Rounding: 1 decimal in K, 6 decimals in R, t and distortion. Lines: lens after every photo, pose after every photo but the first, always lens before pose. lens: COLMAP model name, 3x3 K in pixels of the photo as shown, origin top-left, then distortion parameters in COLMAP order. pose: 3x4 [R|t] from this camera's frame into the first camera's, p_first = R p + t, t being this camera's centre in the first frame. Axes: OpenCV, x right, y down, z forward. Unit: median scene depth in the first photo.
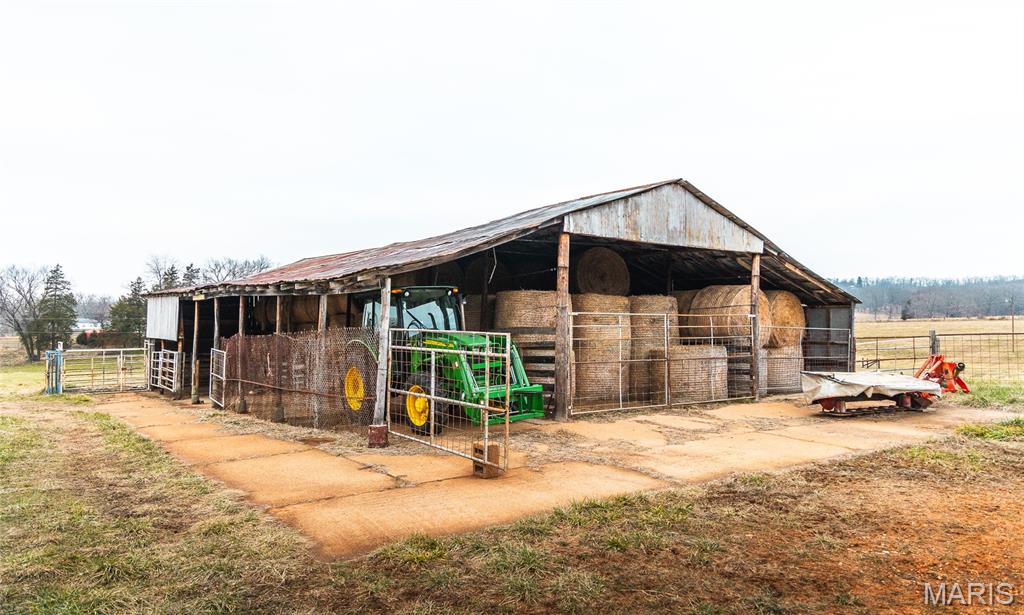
lens RADIAL K [[740.4, 0, 512.0], [0, 740.4, 307.5], [0, 0, 1]] dist [0.000580, 0.000956]
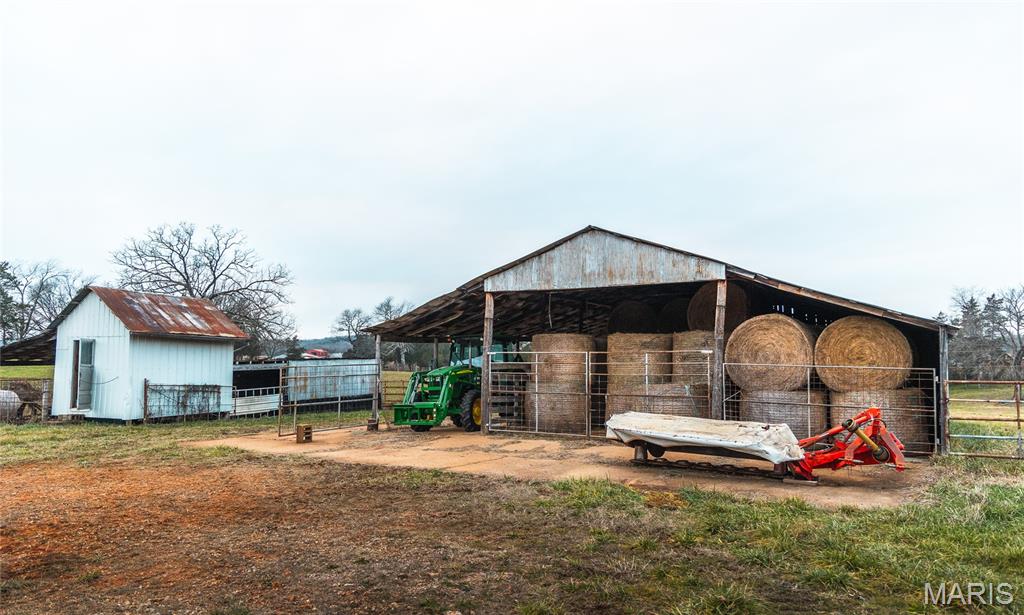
lens RADIAL K [[740.4, 0, 512.0], [0, 740.4, 307.5], [0, 0, 1]] dist [0.000580, 0.000956]
pose [[0.334254, -0.067826, -0.940039, 1.104502], [0.022558, 0.997697, -0.063965, 0.010451], [0.942213, 0.000175, 0.335015, 0.491362]]
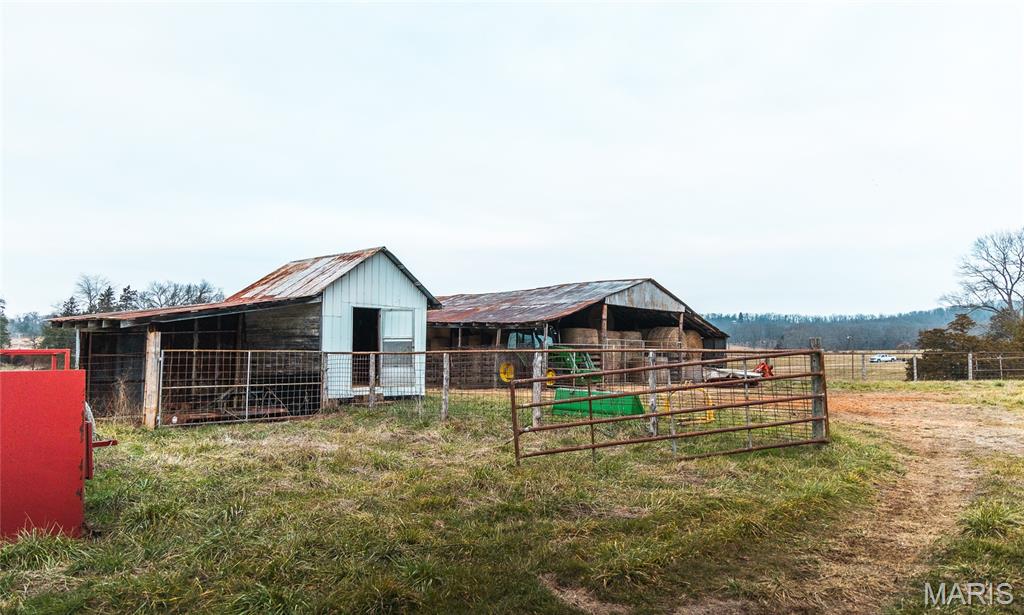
lens RADIAL K [[740.4, 0, 512.0], [0, 740.4, 307.5], [0, 0, 1]] dist [0.000580, 0.000956]
pose [[0.990128, 0.026310, 0.137673, -0.439460], [-0.021116, 0.999014, -0.039051, 0.004508], [-0.138565, 0.035758, 0.989708, -1.017557]]
